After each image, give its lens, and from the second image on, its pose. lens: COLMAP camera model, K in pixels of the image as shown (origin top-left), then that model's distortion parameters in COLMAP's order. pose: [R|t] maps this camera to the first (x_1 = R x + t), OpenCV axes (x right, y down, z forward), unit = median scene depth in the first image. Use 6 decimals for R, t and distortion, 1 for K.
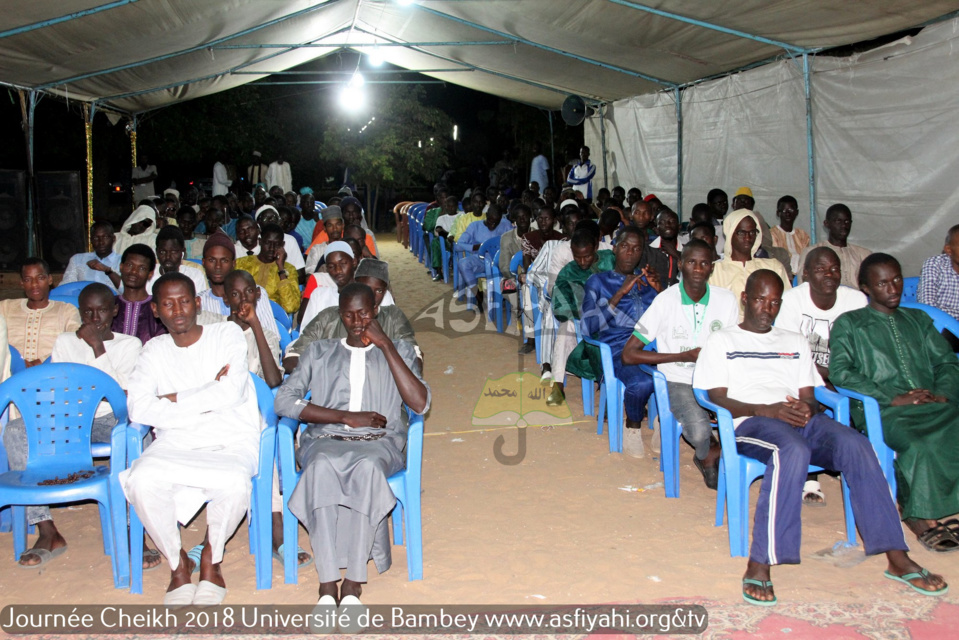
lens RADIAL K [[1166.5, 0, 478.4], [0, 1166.5, 363.1], [0, 0, 1]] dist [-0.091070, 0.372061]
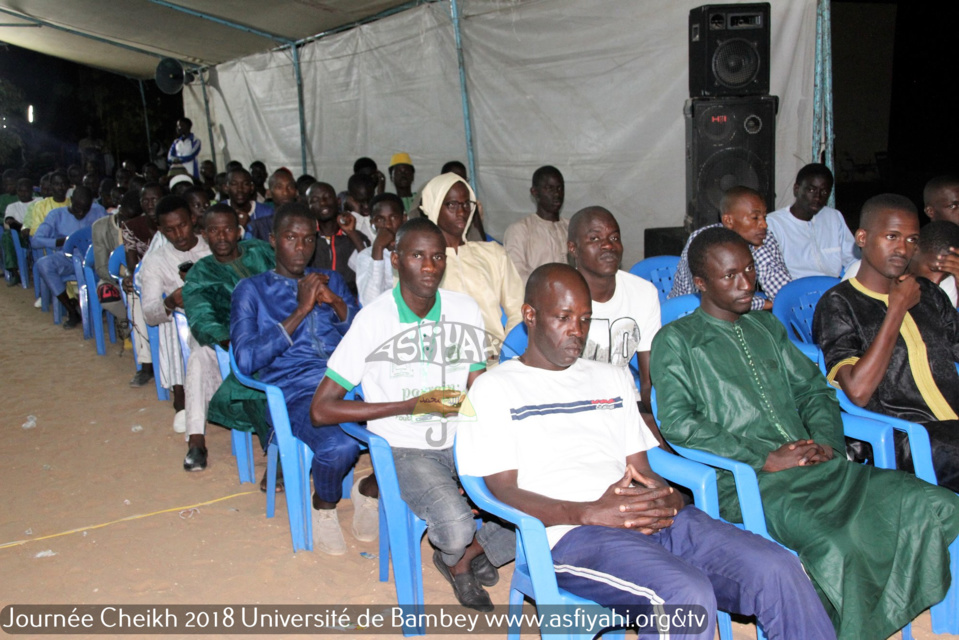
lens RADIAL K [[1166.5, 0, 478.4], [0, 1166.5, 363.1], [0, 0, 1]] dist [-0.091070, 0.372061]
pose [[0.942835, -0.078049, 0.323991, 0.004398], [0.073176, 0.996948, 0.027215, -0.021882], [-0.325127, -0.001951, 0.945668, 0.199703]]
